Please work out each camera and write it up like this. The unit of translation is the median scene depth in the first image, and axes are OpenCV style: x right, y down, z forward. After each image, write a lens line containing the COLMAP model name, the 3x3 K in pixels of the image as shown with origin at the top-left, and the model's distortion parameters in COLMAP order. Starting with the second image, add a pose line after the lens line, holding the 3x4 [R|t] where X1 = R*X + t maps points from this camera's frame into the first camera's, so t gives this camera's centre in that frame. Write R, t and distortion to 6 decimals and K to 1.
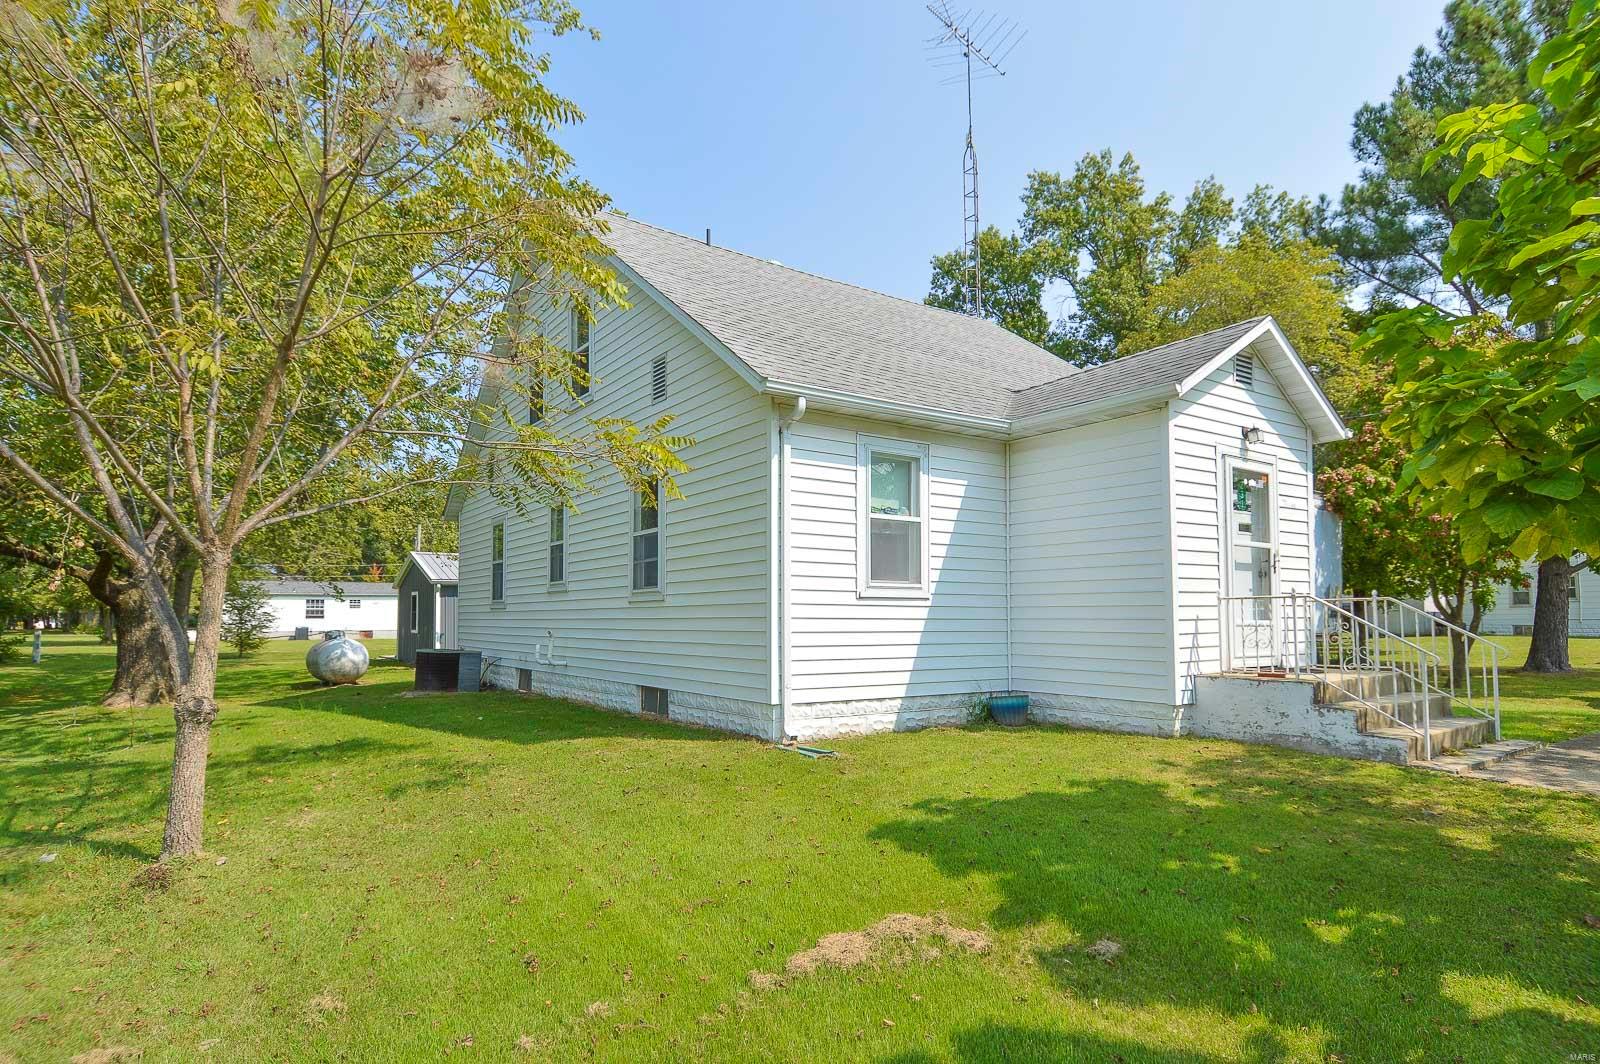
lens RADIAL K [[859.1, 0, 756.2], [0, 859.1, 554.3], [0, 0, 1]] dist [0.014836, -0.019365]
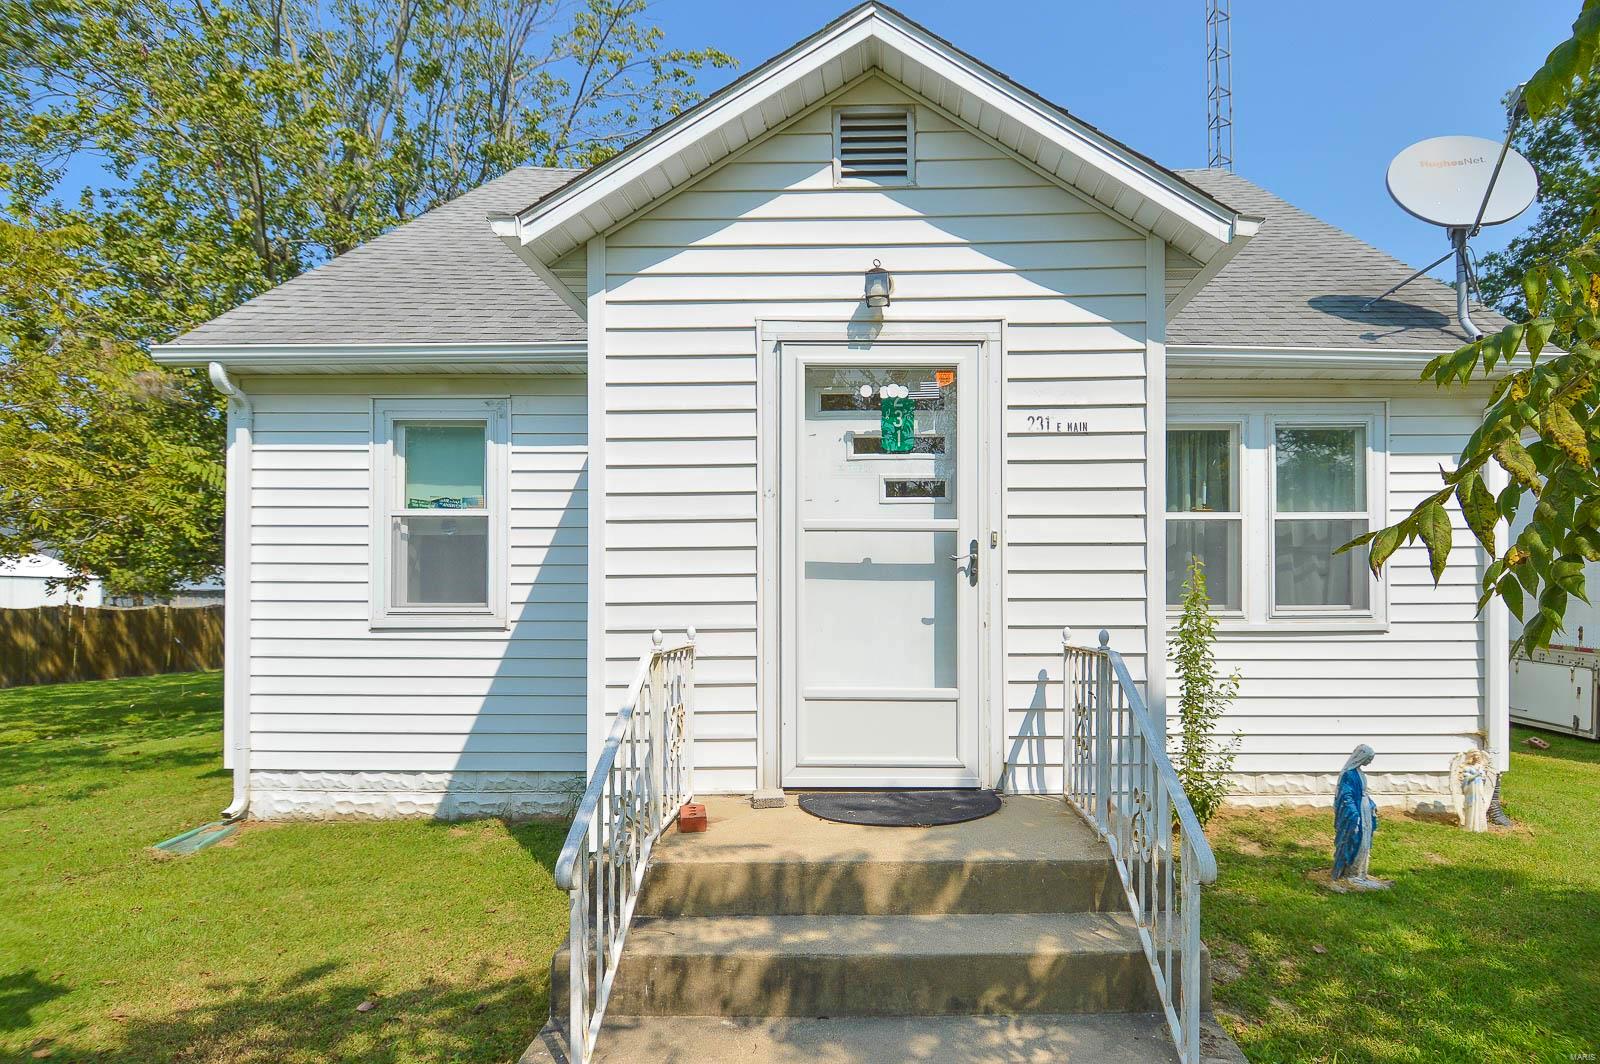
lens RADIAL K [[859.1, 0, 837.0], [0, 859.1, 581.8], [0, 0, 1]] dist [0.014836, -0.019365]
pose [[0.830835, -0.013934, -0.556344, 0.817008], [0.042683, 0.998337, 0.038739, -0.000089], [0.554880, -0.055932, 0.830048, 0.602705]]
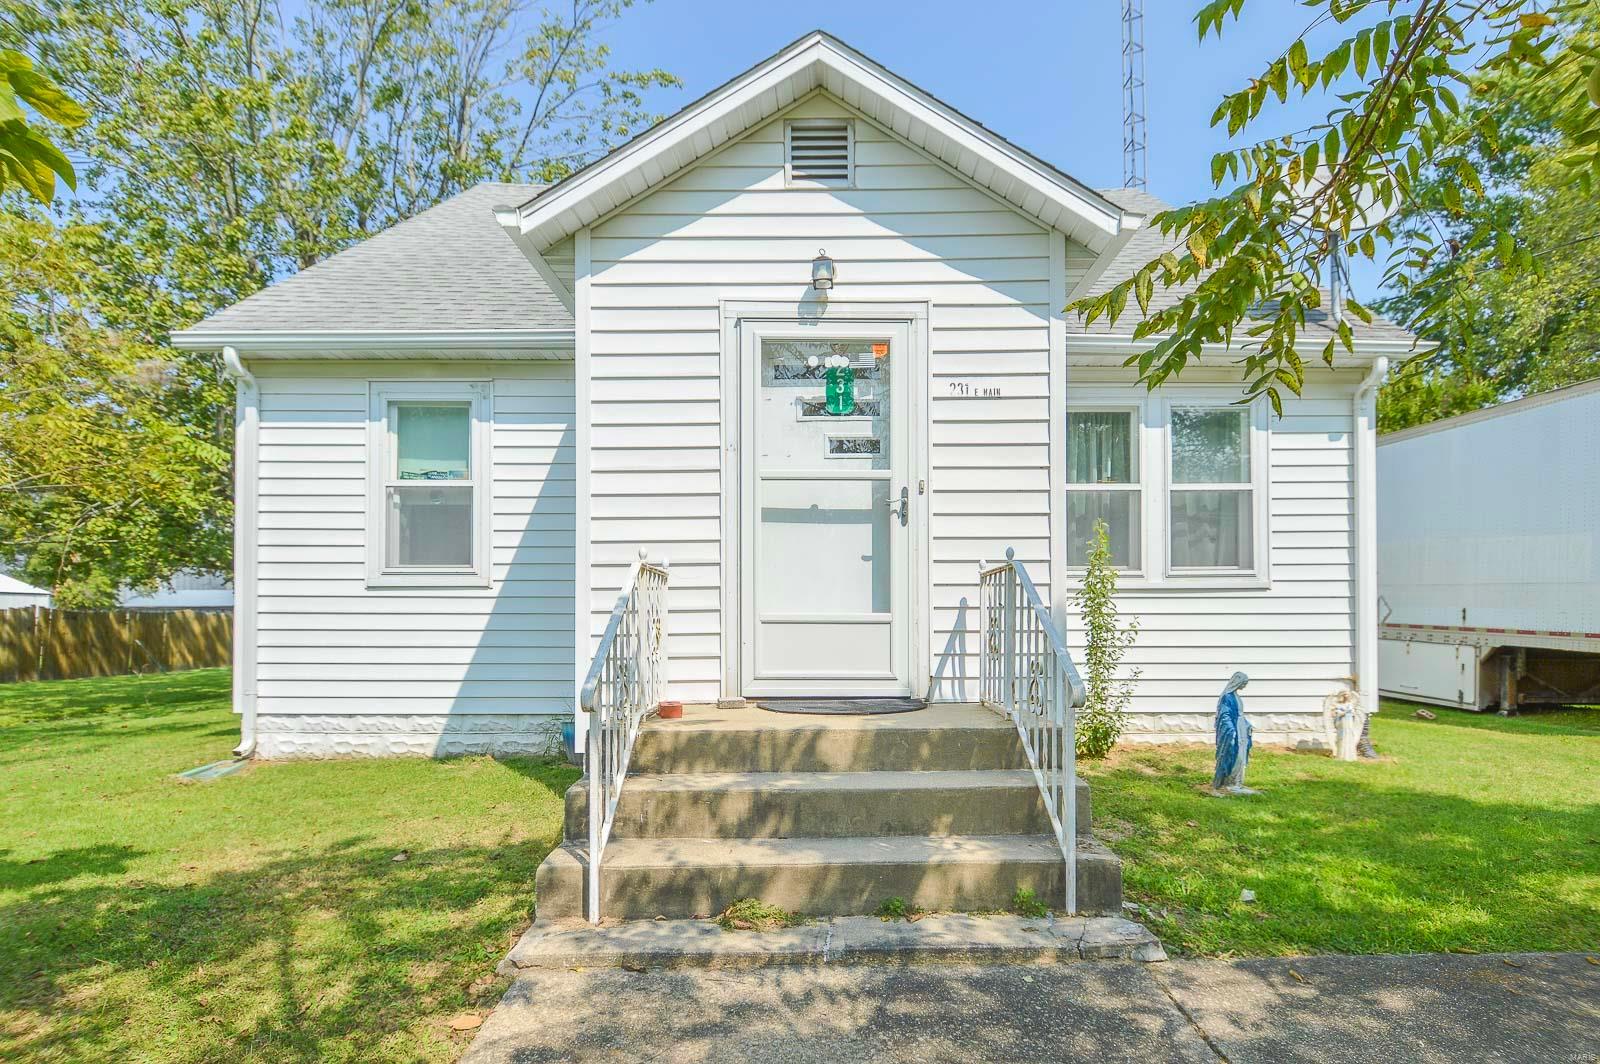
lens RADIAL K [[859.1, 0, 788.7], [0, 859.1, 603.9], [0, 0, 1]] dist [0.014836, -0.019365]
pose [[0.839881, -0.017444, -0.542490, 0.856176], [0.042868, 0.998493, 0.034261, 0.053512], [0.541075, -0.052030, 0.839363, 0.522729]]
